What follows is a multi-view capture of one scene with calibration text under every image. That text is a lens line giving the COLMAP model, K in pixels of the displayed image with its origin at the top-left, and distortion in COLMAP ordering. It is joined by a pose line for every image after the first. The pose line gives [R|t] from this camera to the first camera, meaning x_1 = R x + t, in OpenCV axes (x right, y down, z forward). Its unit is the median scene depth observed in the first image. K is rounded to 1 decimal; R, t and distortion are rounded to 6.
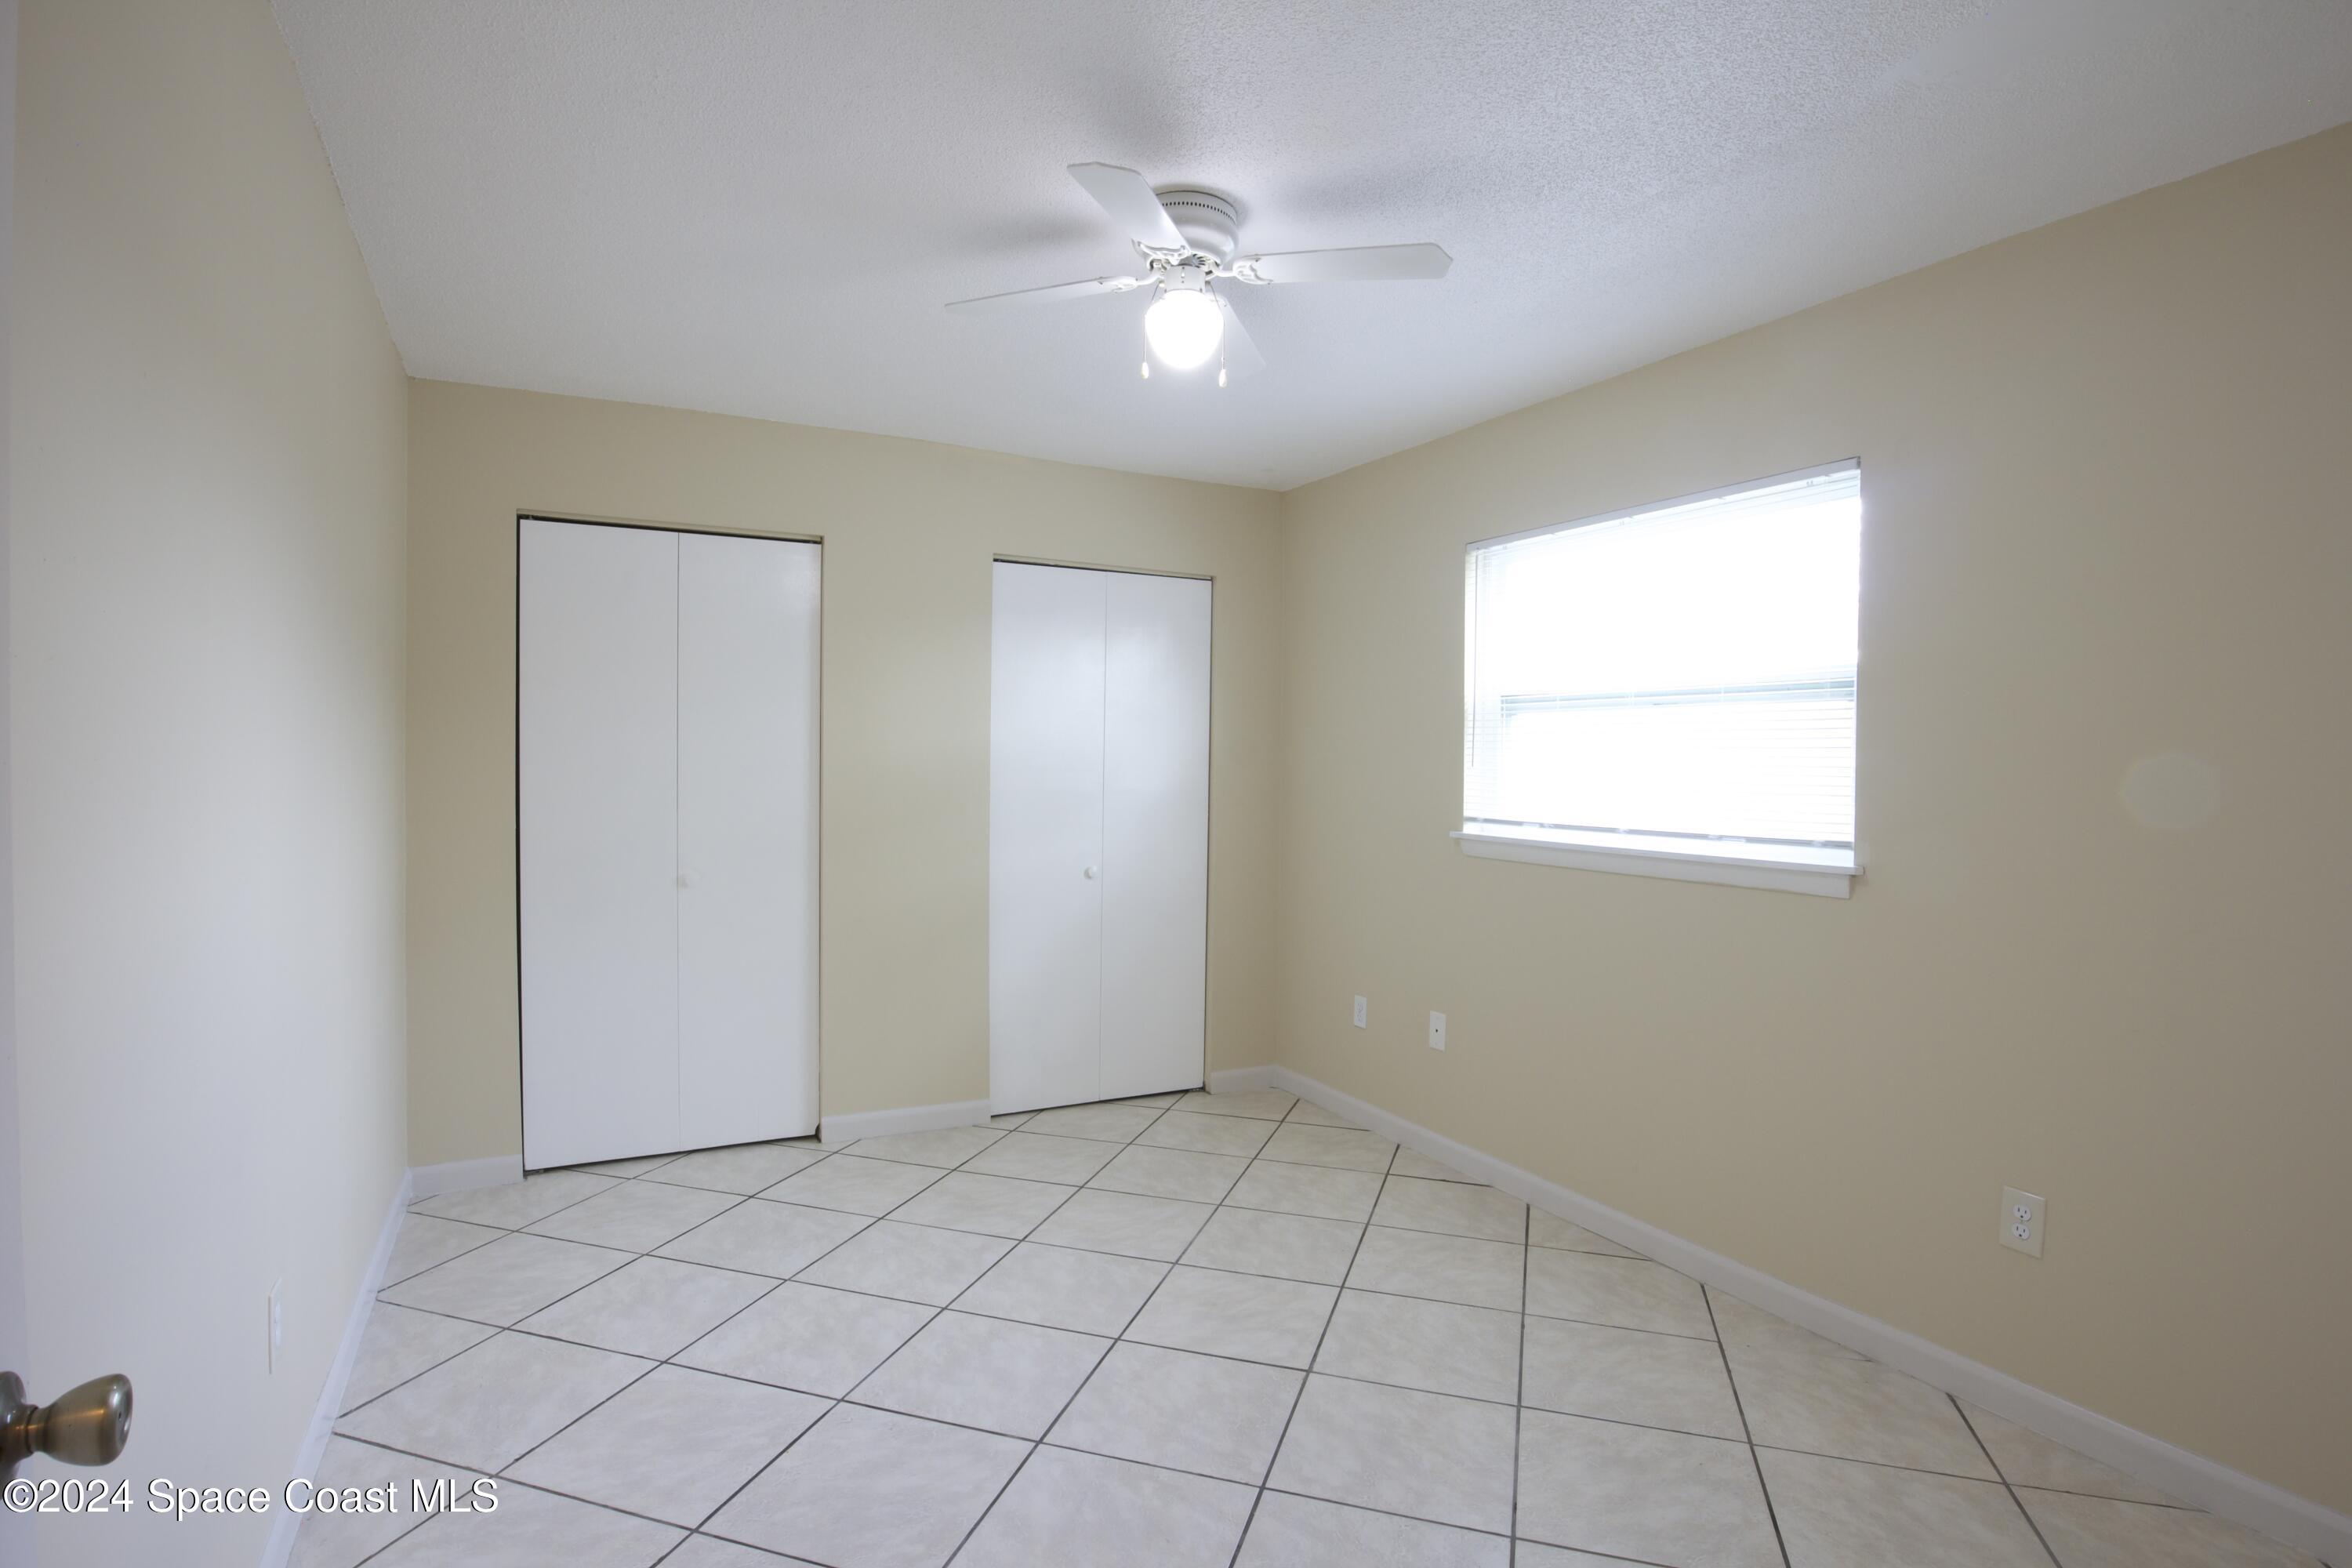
lens RADIAL K [[1184.5, 0, 1178.6], [0, 1184.5, 781.4], [0, 0, 1]] dist [-0.041865, 0.010220]
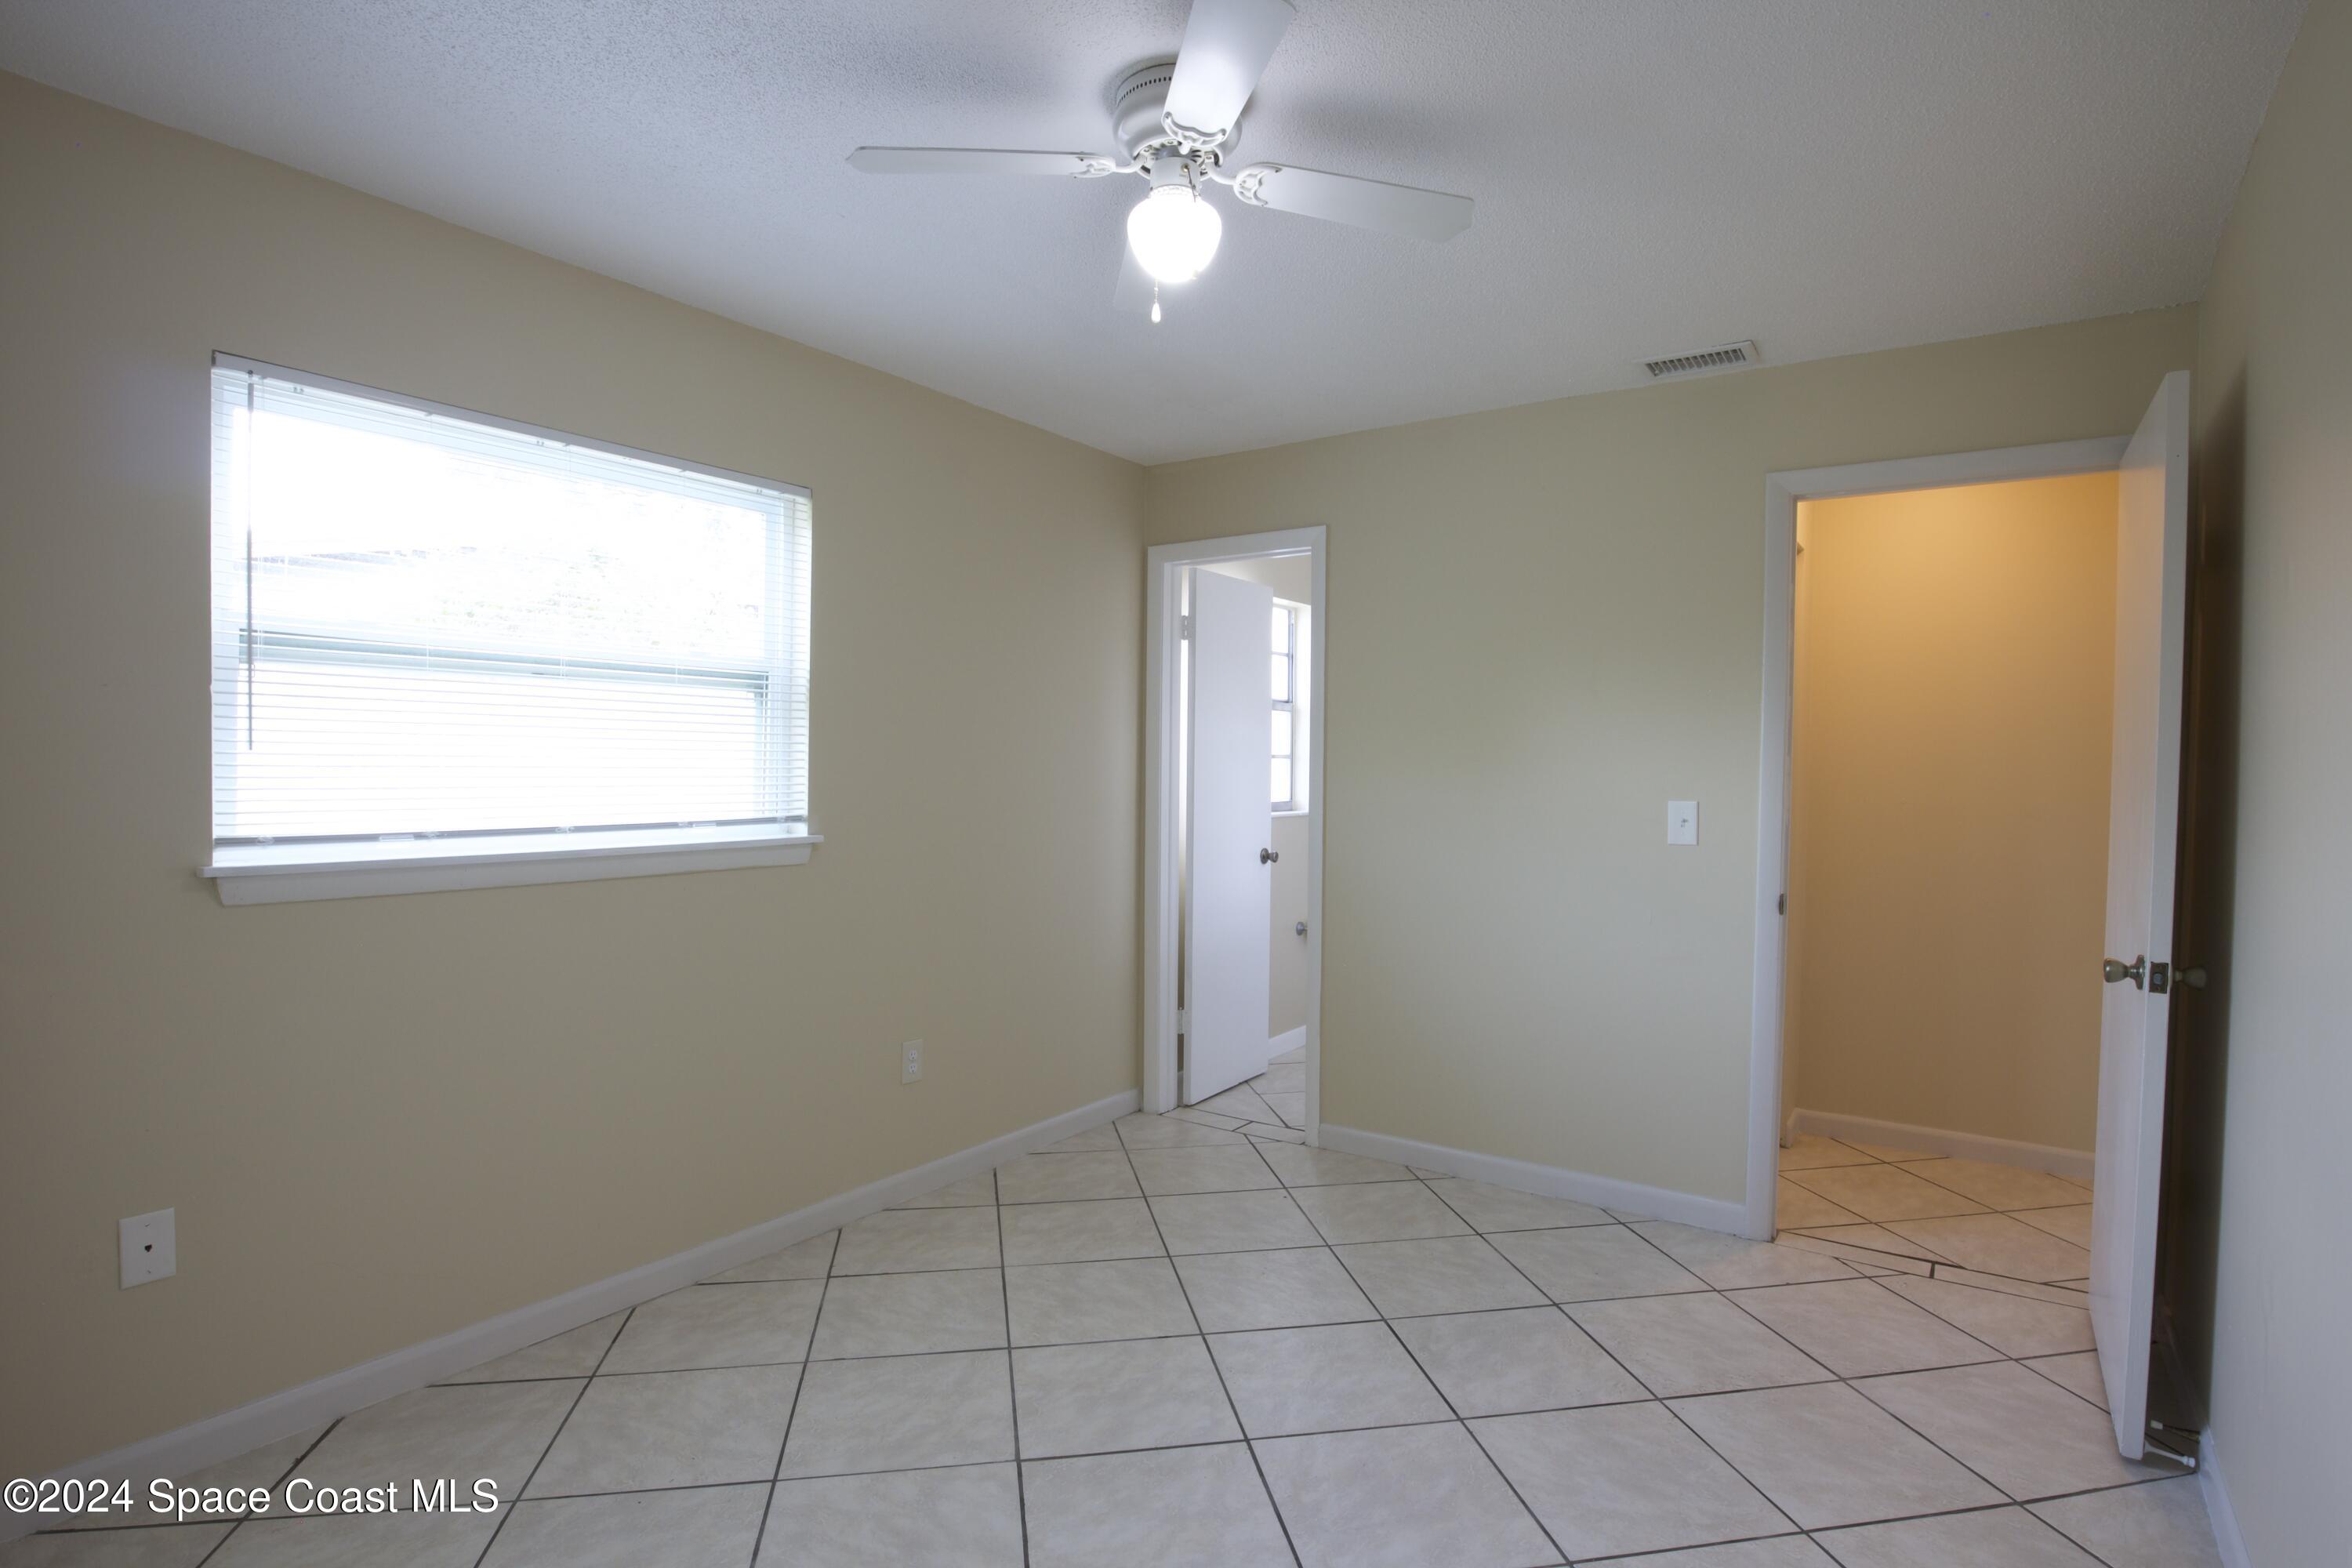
lens RADIAL K [[1184.5, 0, 1172.9], [0, 1184.5, 782.2], [0, 0, 1]] dist [-0.041865, 0.010220]
pose [[-0.459157, -0.033668, 0.887717, -0.481962], [-0.002908, 0.999333, 0.036398, -0.019207], [-0.888350, 0.014131, -0.458949, 0.901344]]
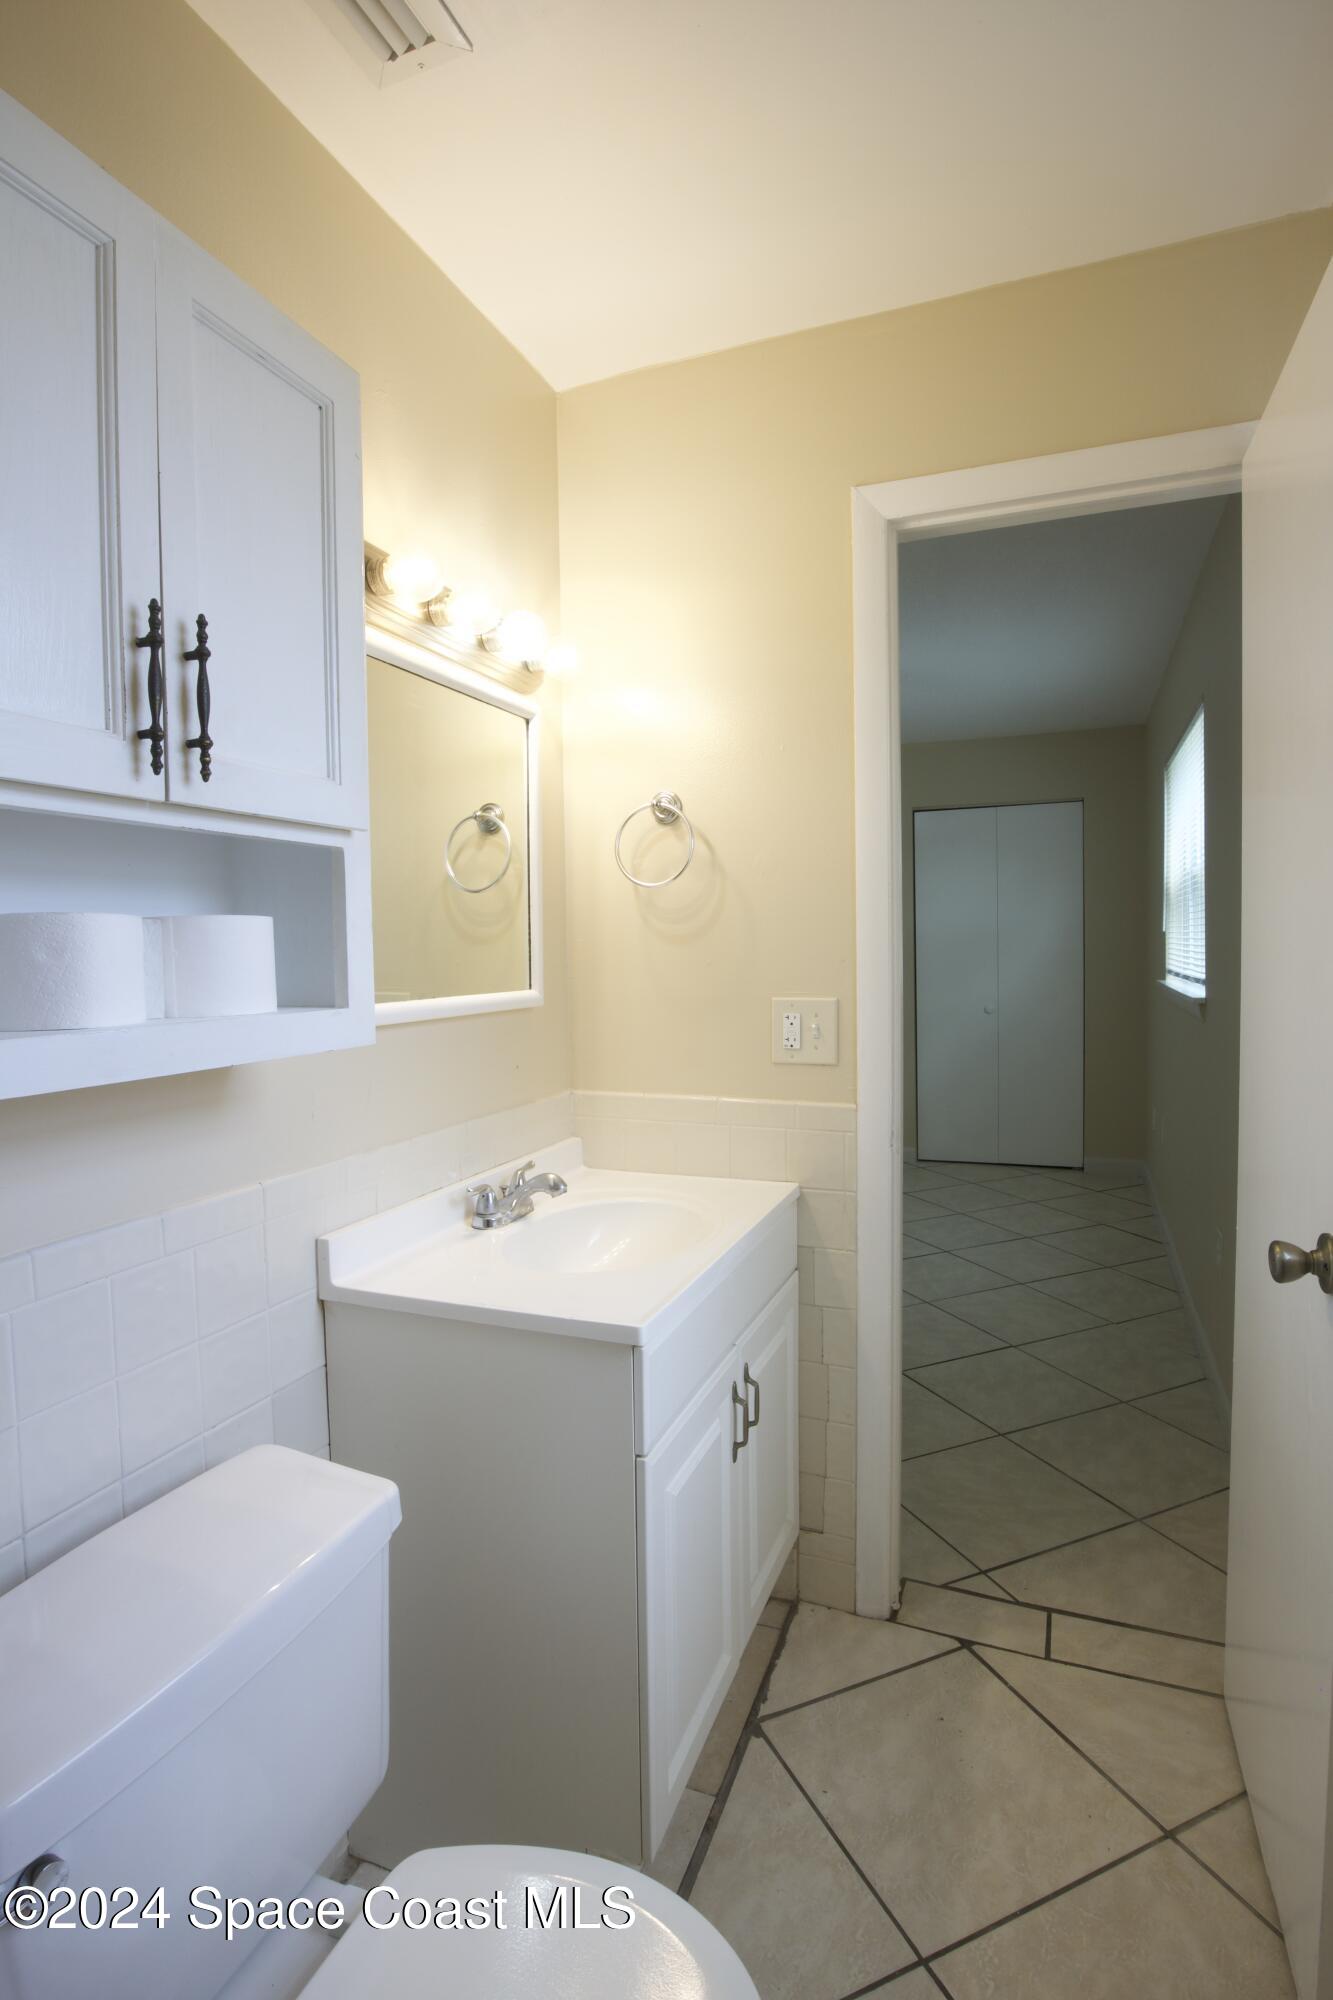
lens RADIAL K [[1007.3, 0, 669.2], [0, 1007.3, 994.6], [0, 0, 1]] dist [-0.041865, 0.010220]
pose [[0.651729, 0.009205, -0.758396, 0.775960], [0.017250, 0.999488, 0.026955, 0.020536], [0.758256, -0.030649, 0.651237, -0.164449]]
